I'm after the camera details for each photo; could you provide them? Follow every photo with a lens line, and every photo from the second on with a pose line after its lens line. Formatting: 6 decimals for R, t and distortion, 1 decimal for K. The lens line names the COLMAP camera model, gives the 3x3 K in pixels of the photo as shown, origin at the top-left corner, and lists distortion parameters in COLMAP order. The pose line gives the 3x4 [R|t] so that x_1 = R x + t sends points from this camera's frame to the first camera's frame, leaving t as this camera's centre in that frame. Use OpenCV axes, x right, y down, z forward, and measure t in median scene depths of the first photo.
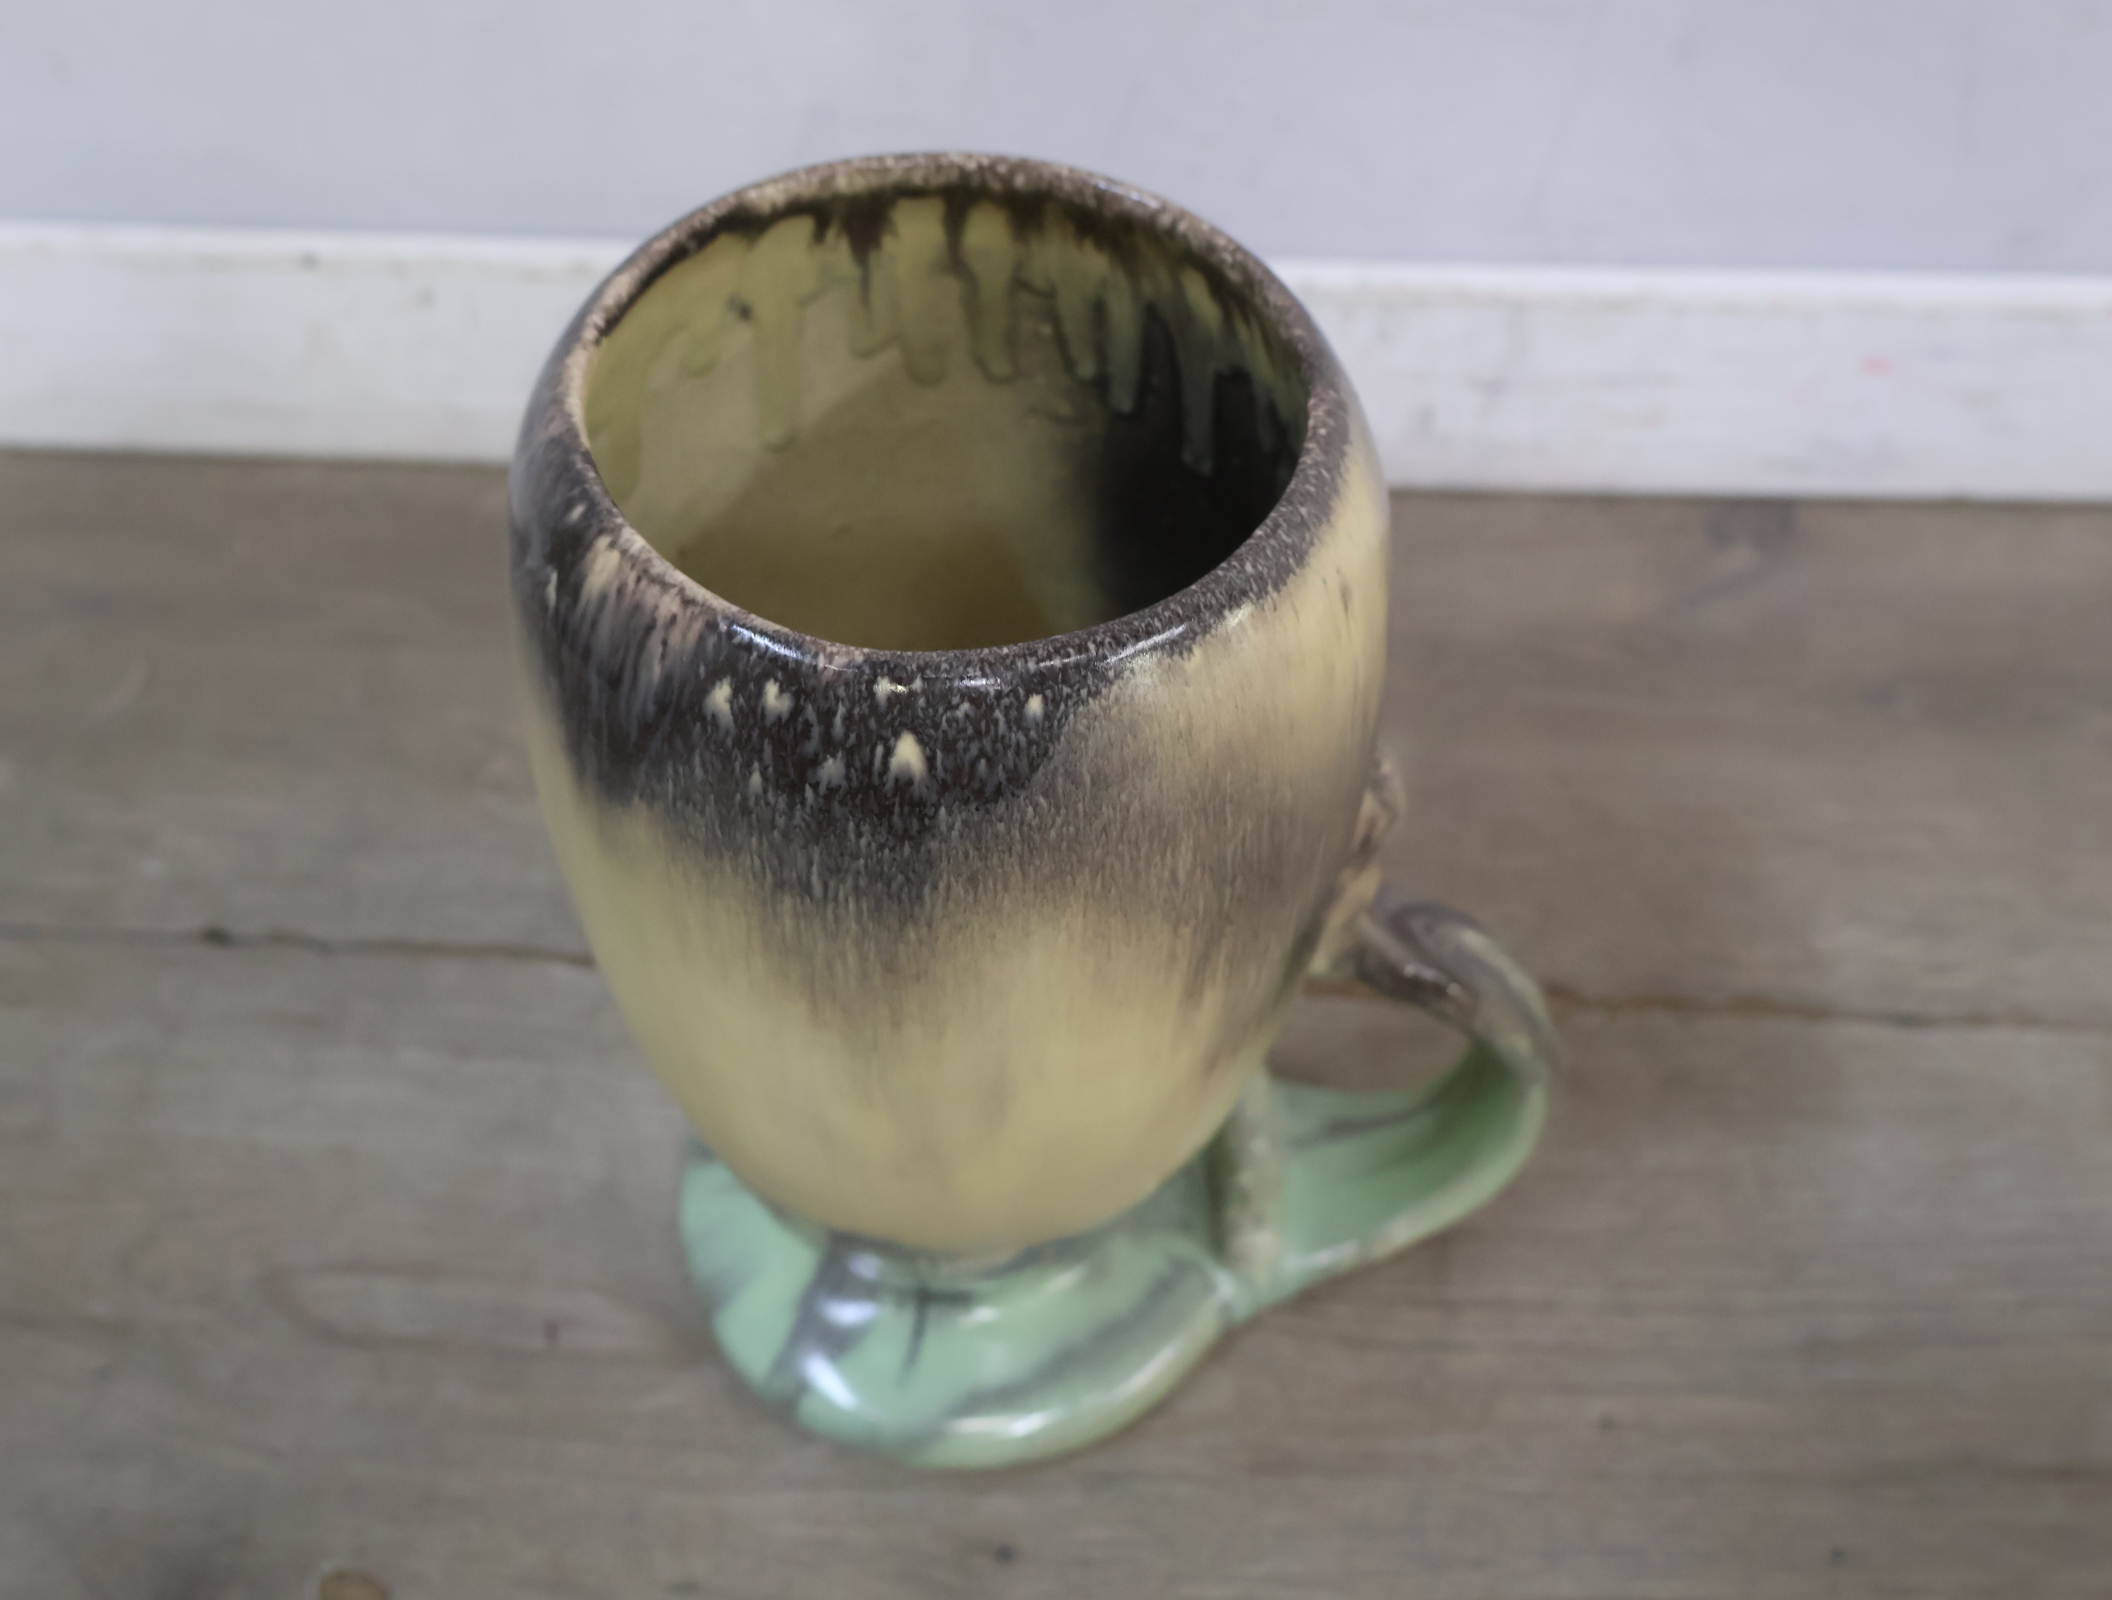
lens RADIAL K [[2279.9, 0, 1040.6], [0, 2279.9, 794.1], [0, 0, 1]] dist [0.016705, 0.000000]
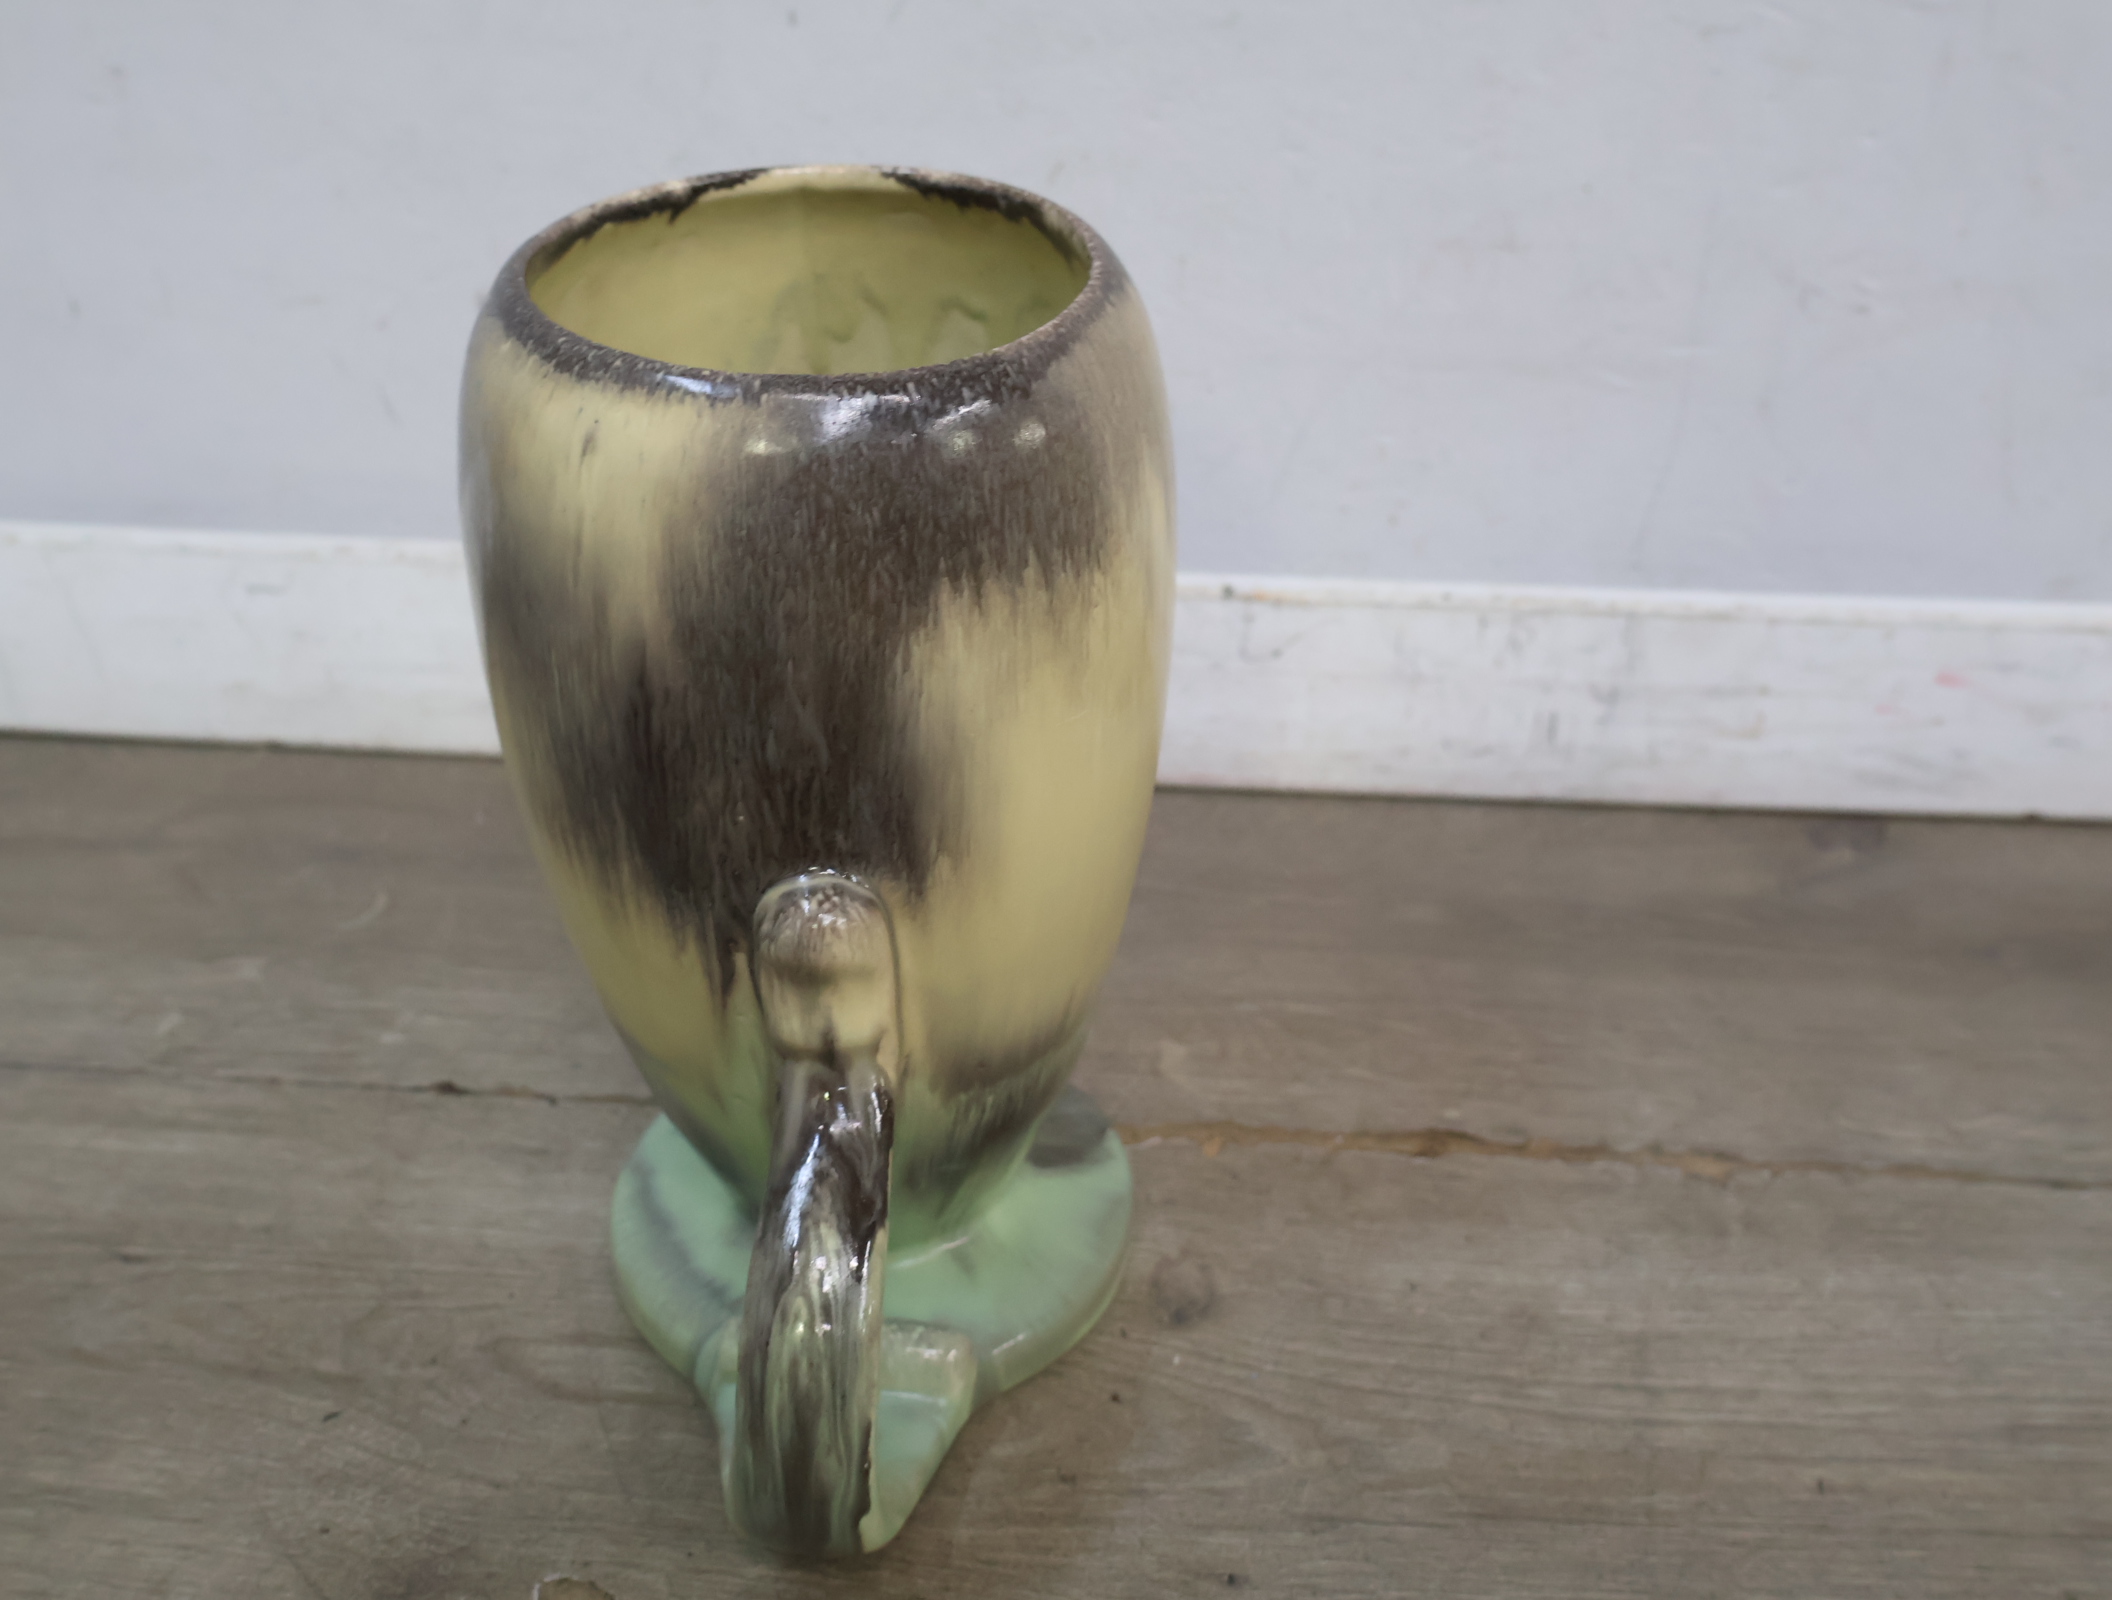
lens RADIAL K [[2279.9, 0, 1050.4], [0, 2279.9, 785.4], [0, 0, 1]] dist [0.016705, 0.000000]
pose [[0.999498, 0.031629, 0.001681, -0.164868], [-0.028982, 0.934691, -0.354279, 0.557282], [-0.012777, 0.354052, 0.935138, -0.082159]]
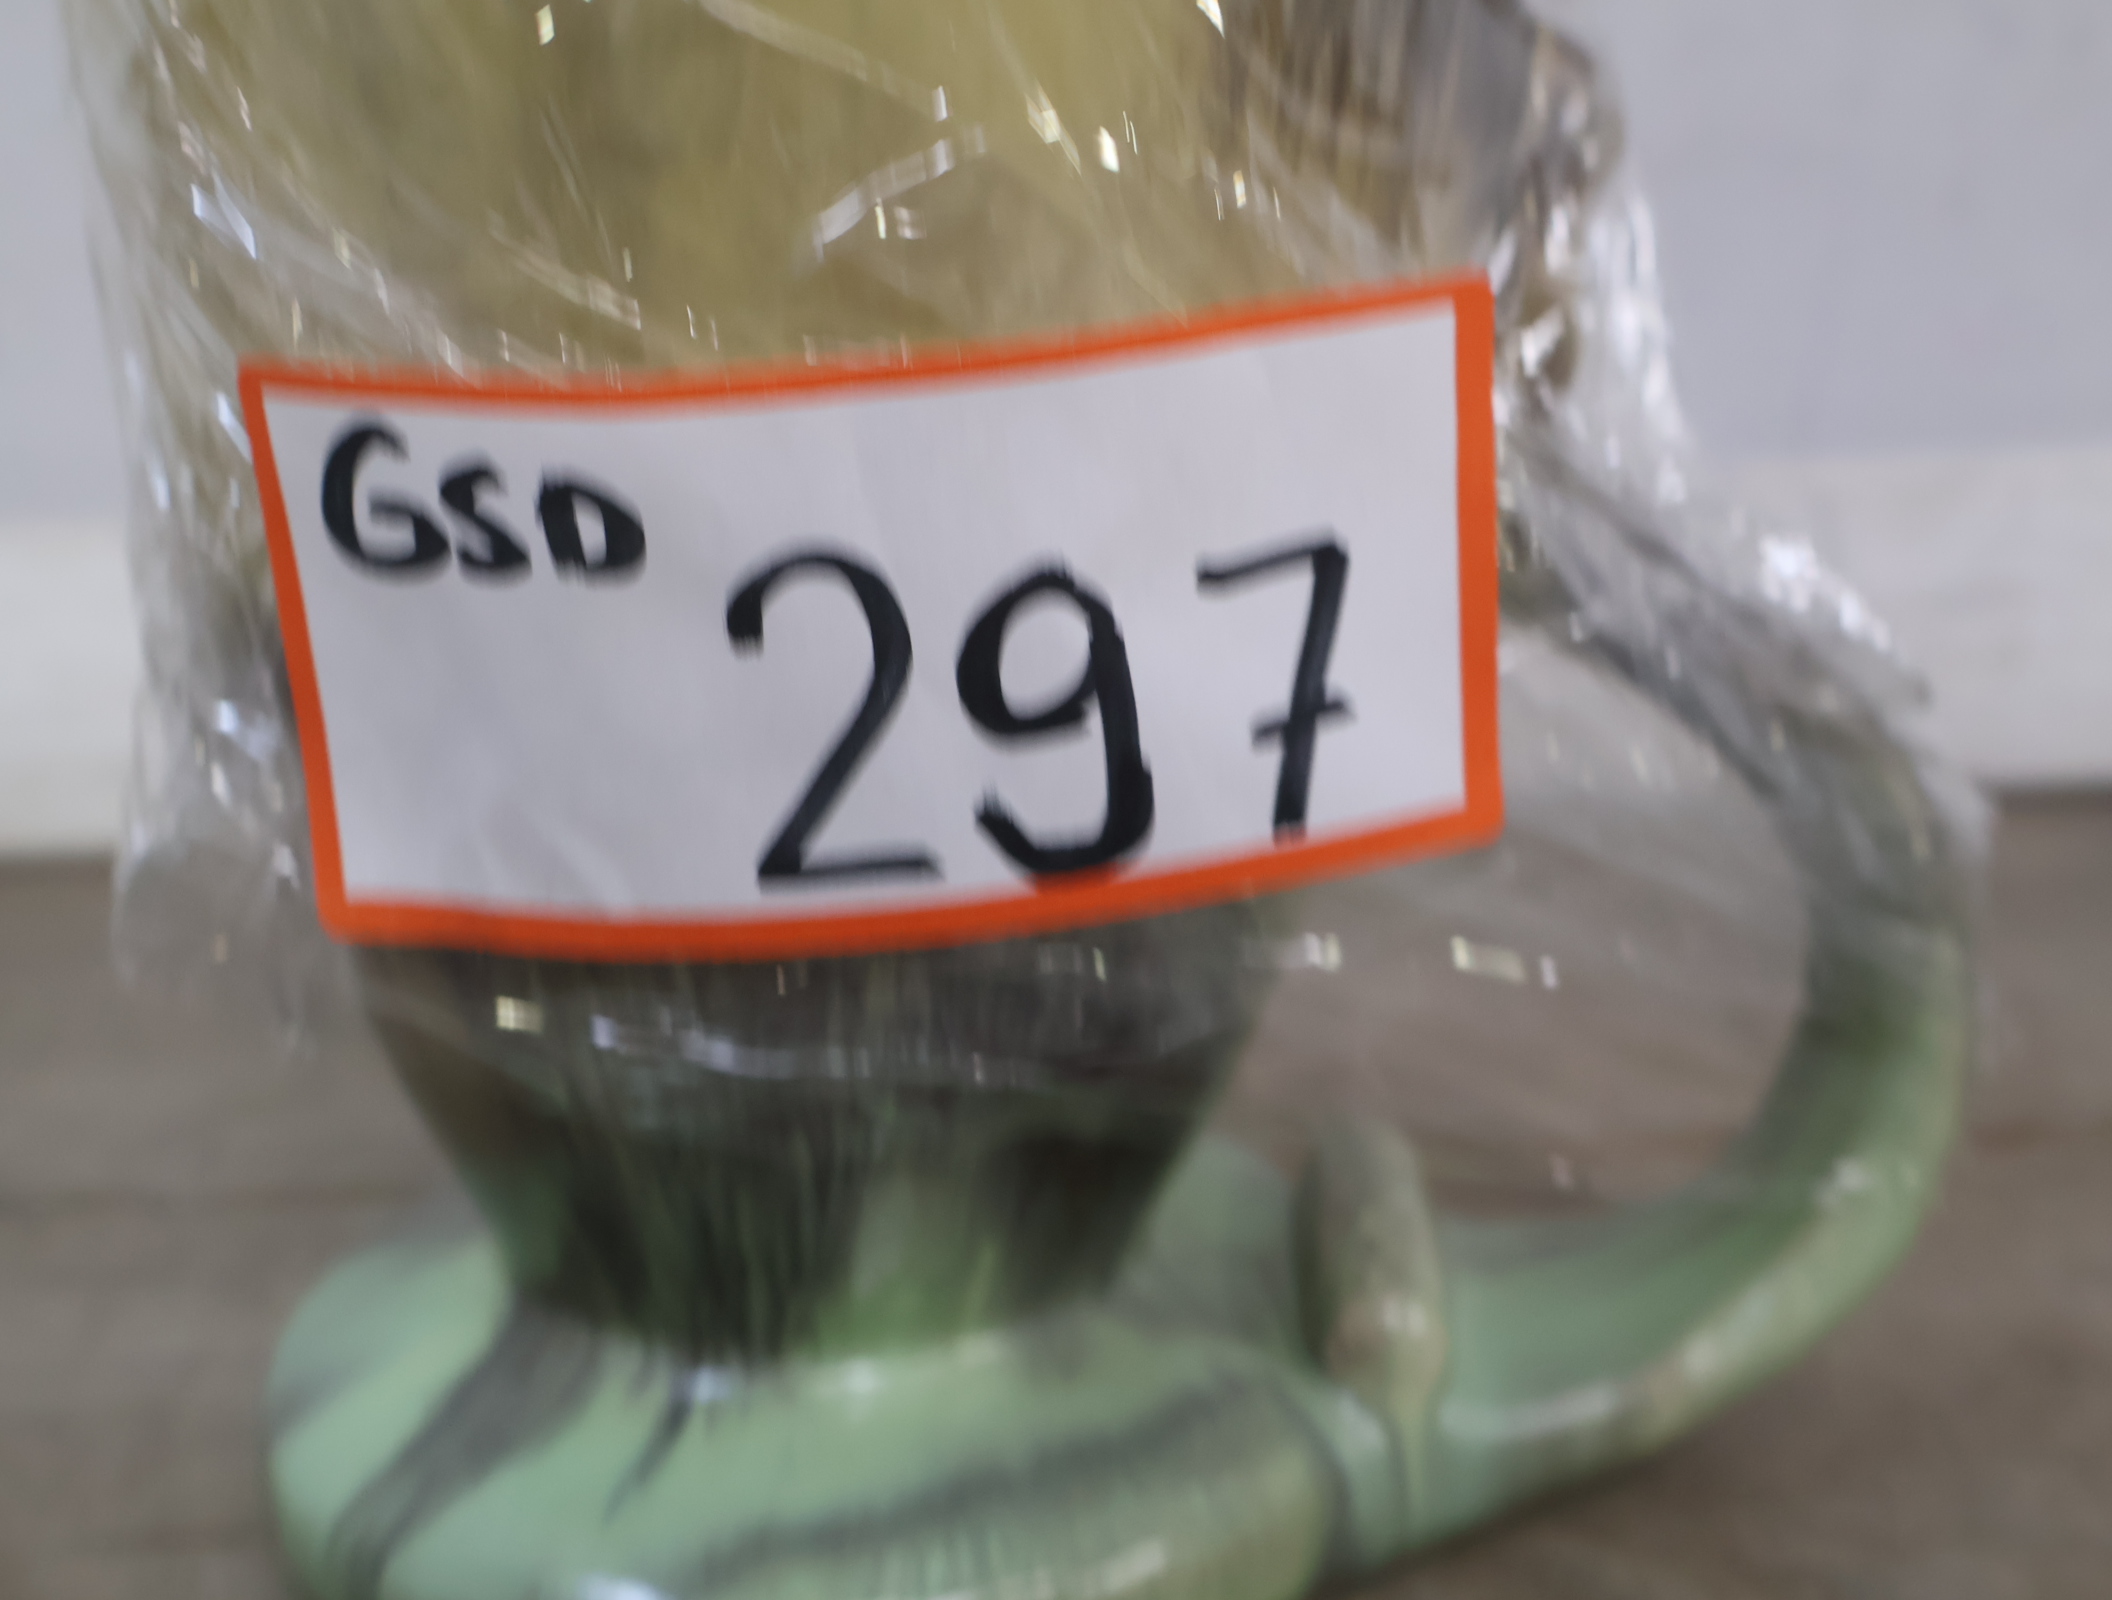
lens RADIAL K [[2279.9, 0, 1042.5], [0, 2279.9, 794.0], [0, 0, 1]] dist [0.016705, 0.000000]
pose [[0.995720, 0.016869, -0.090867, 0.098131], [-0.066671, 0.812001, -0.579835, 0.615239], [0.064003, 0.583412, 0.809651, 0.846681]]
